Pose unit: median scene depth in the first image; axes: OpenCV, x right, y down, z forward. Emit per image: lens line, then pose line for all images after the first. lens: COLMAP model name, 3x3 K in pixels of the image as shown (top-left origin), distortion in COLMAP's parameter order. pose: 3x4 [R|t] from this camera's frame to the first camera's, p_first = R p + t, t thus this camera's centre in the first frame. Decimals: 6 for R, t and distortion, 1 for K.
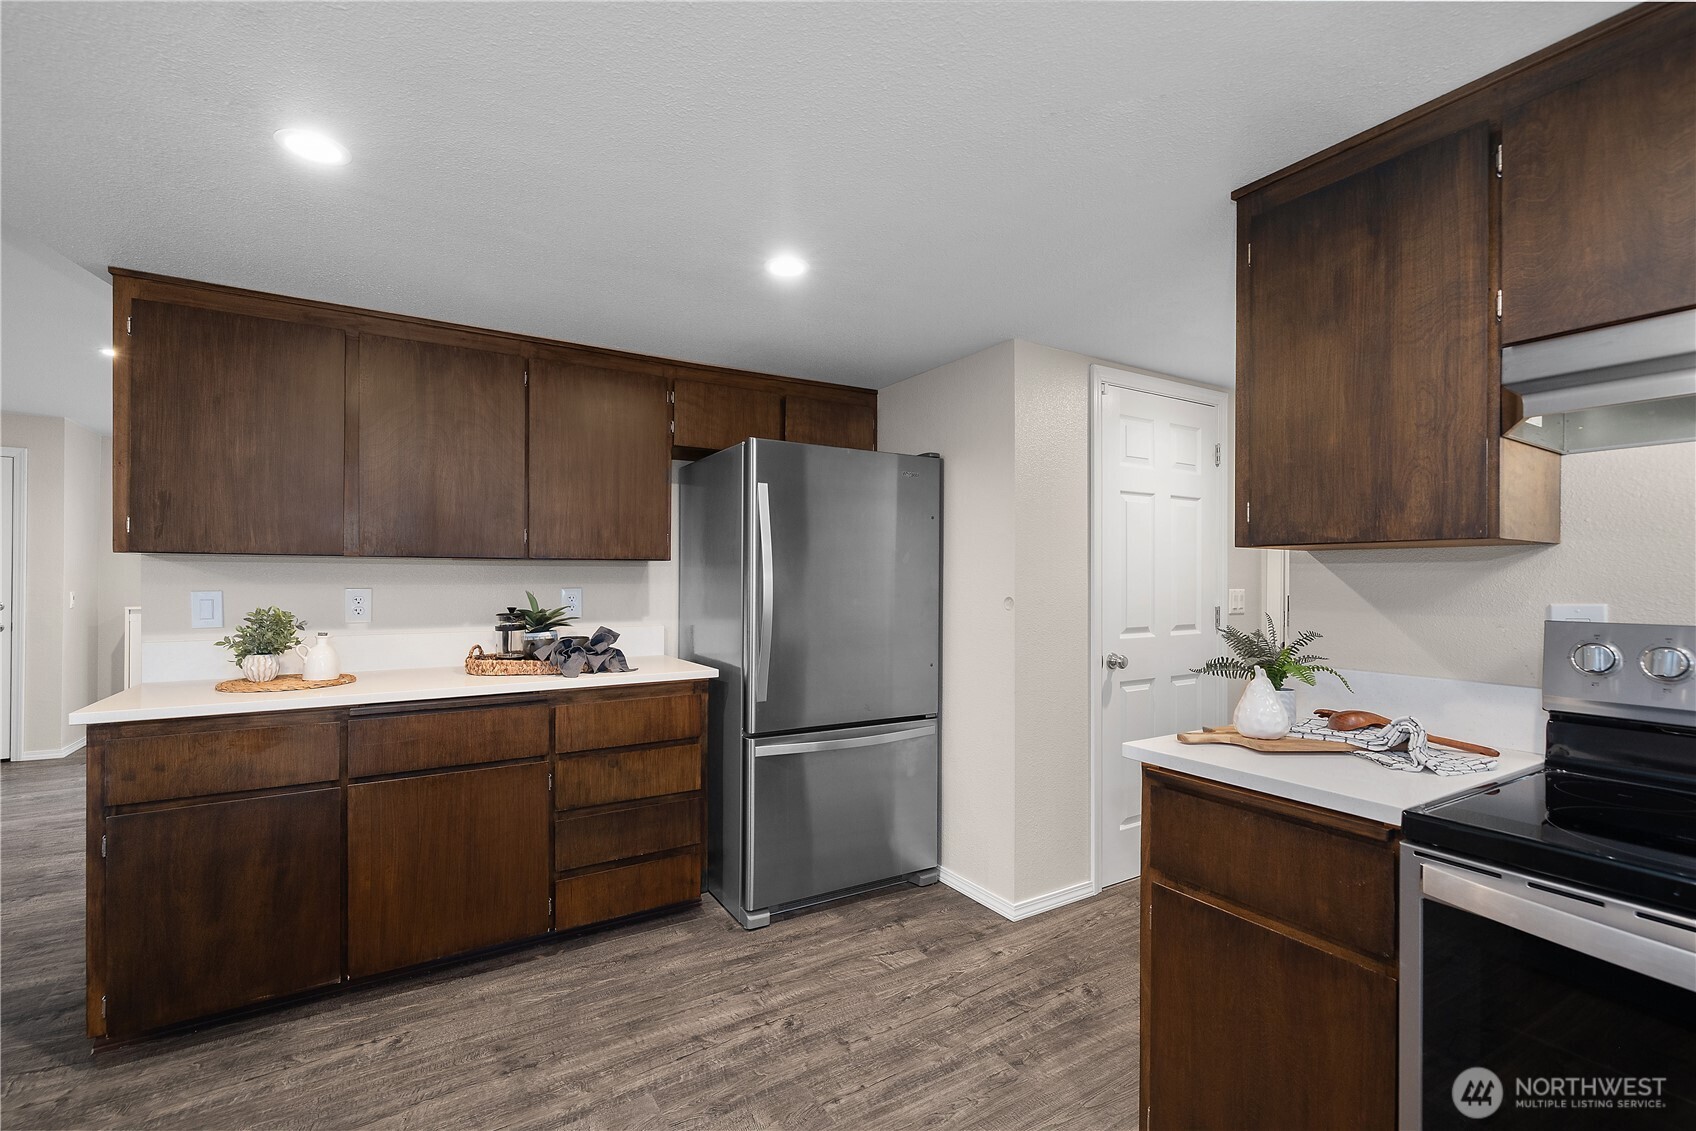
lens RADIAL K [[717.6, 0, 844.0], [0, 717.6, 576.0], [0, 0, 1]] dist [0.000331, 0.000012]
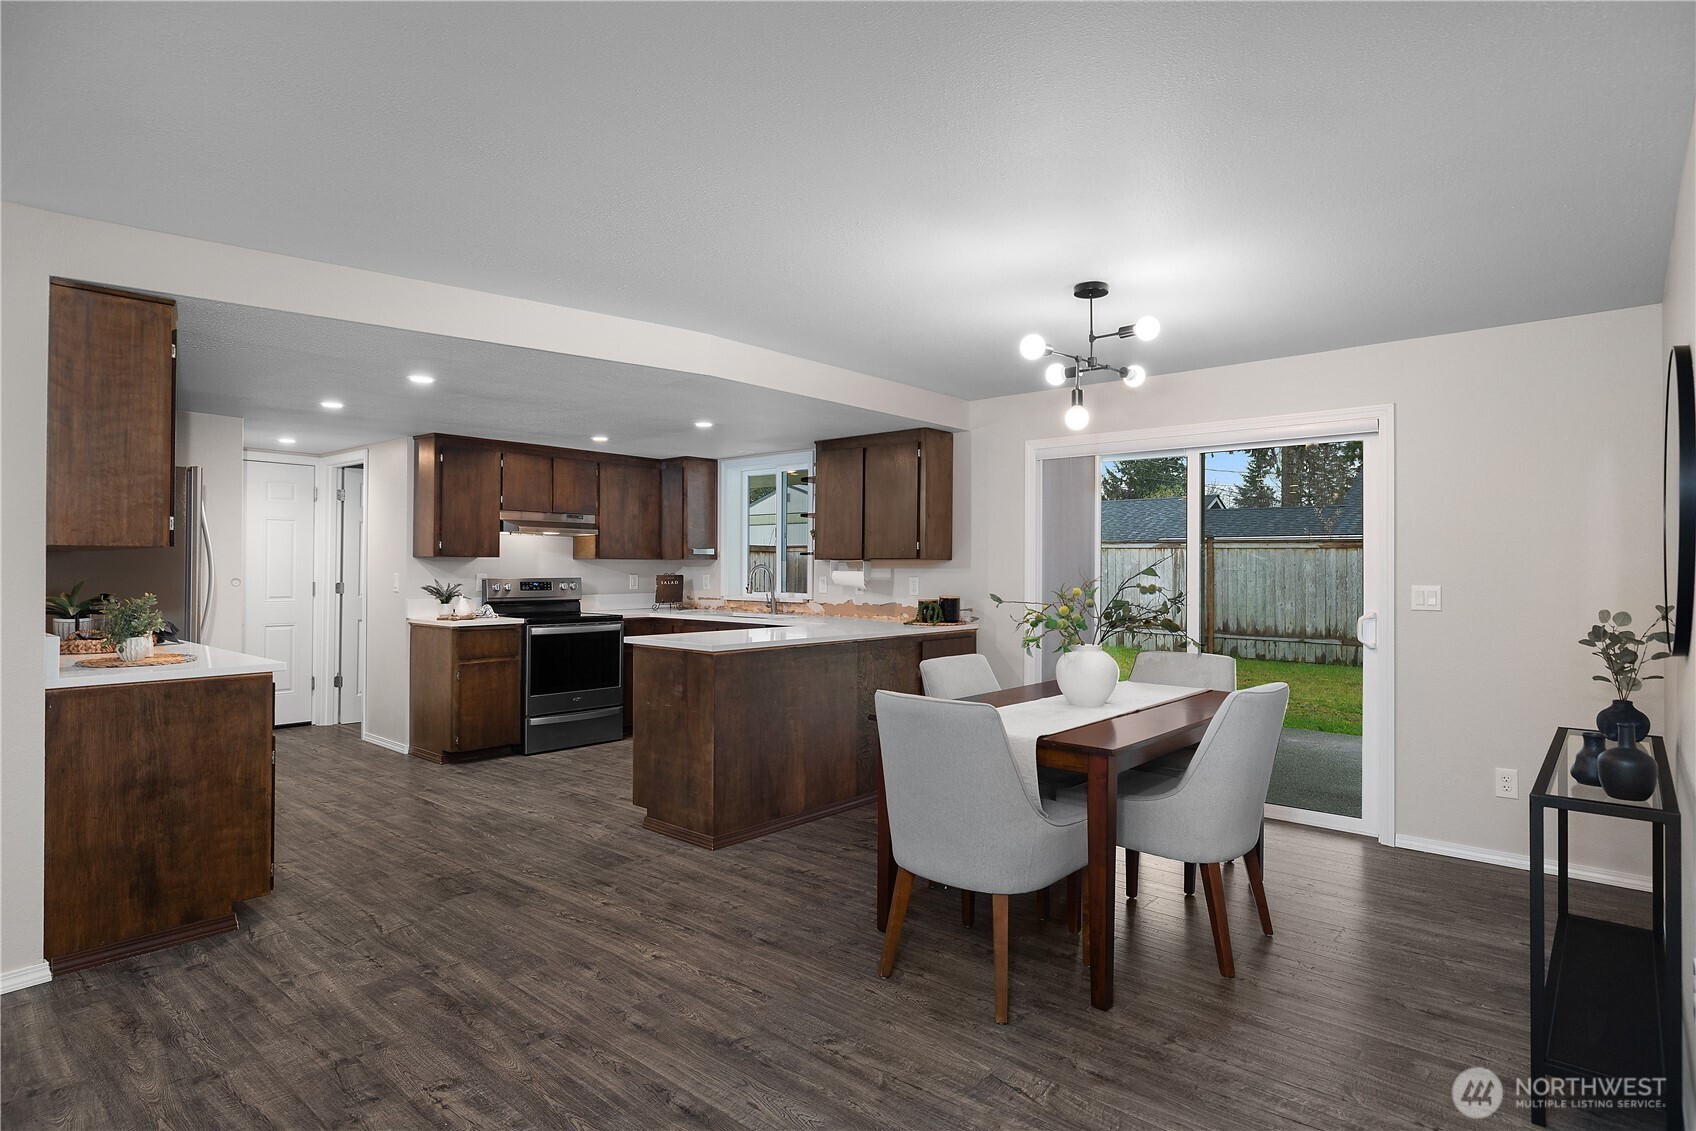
lens RADIAL K [[880.0, 0, 848.0], [0, 880.0, 565.5], [0, 0, 1]] dist [0.002079, -0.000155]
pose [[-0.299246, -0.001711, 0.954174, -2.398154], [-0.010330, 0.999946, -0.001447, -0.011419], [-0.954120, -0.010290, -0.299248, 0.342425]]
